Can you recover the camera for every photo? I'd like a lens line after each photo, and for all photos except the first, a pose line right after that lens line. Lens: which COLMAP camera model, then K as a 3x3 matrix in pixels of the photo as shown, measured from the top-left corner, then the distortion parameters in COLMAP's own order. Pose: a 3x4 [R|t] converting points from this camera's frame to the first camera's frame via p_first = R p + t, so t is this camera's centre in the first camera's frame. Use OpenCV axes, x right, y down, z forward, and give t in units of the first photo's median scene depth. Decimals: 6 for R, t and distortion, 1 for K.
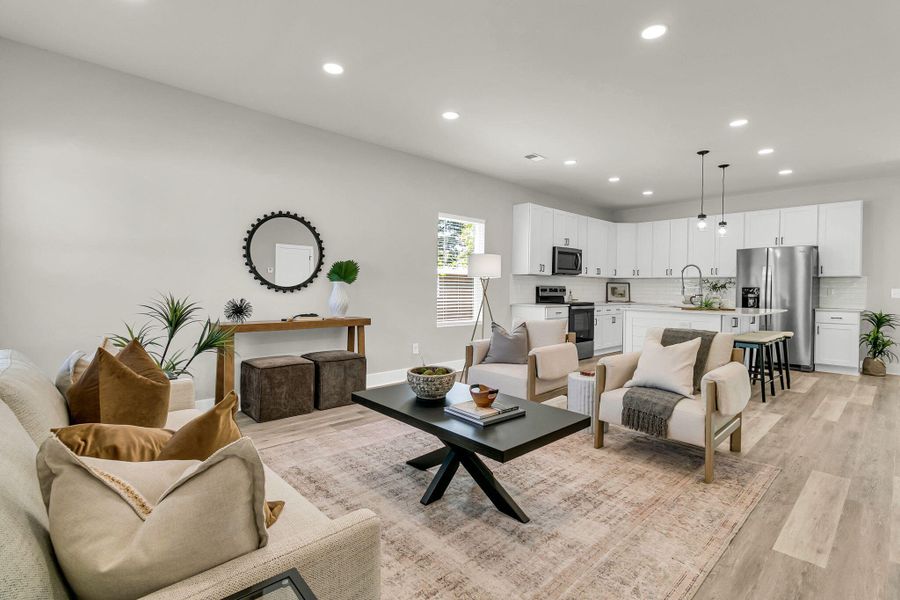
lens RADIAL K [[421.9, 0, 452.8], [0, 421.9, 289.2], [0, 0, 1]] dist [-0.000279, 0.000784]
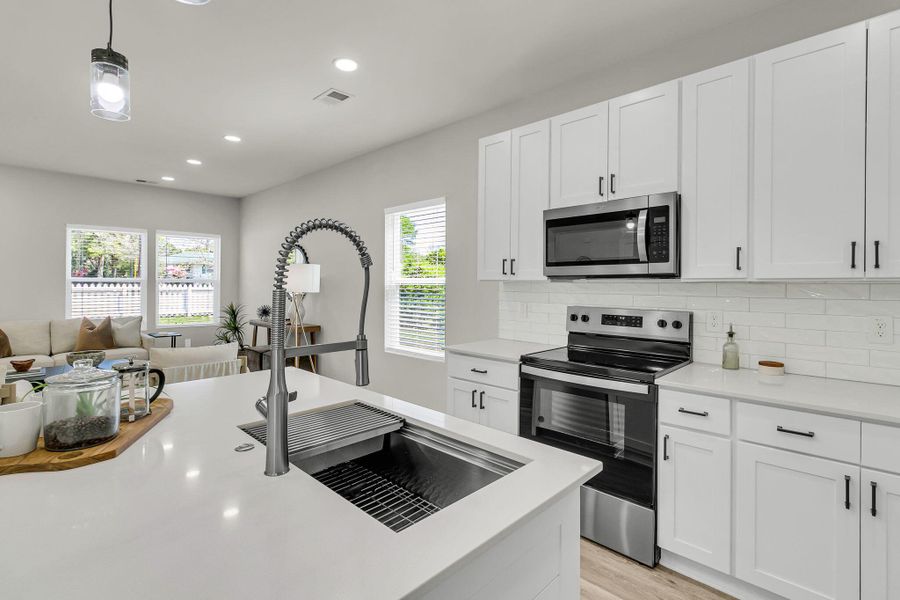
lens RADIAL K [[421.9, 0, 452.8], [0, 421.9, 289.2], [0, 0, 1]] dist [-0.000279, 0.000784]
pose [[0.061680, -0.000051, -0.998096, 0.732930], [-0.010824, 0.999941, -0.000720, -0.028248], [0.998037, 0.010847, 0.061676, 1.021336]]
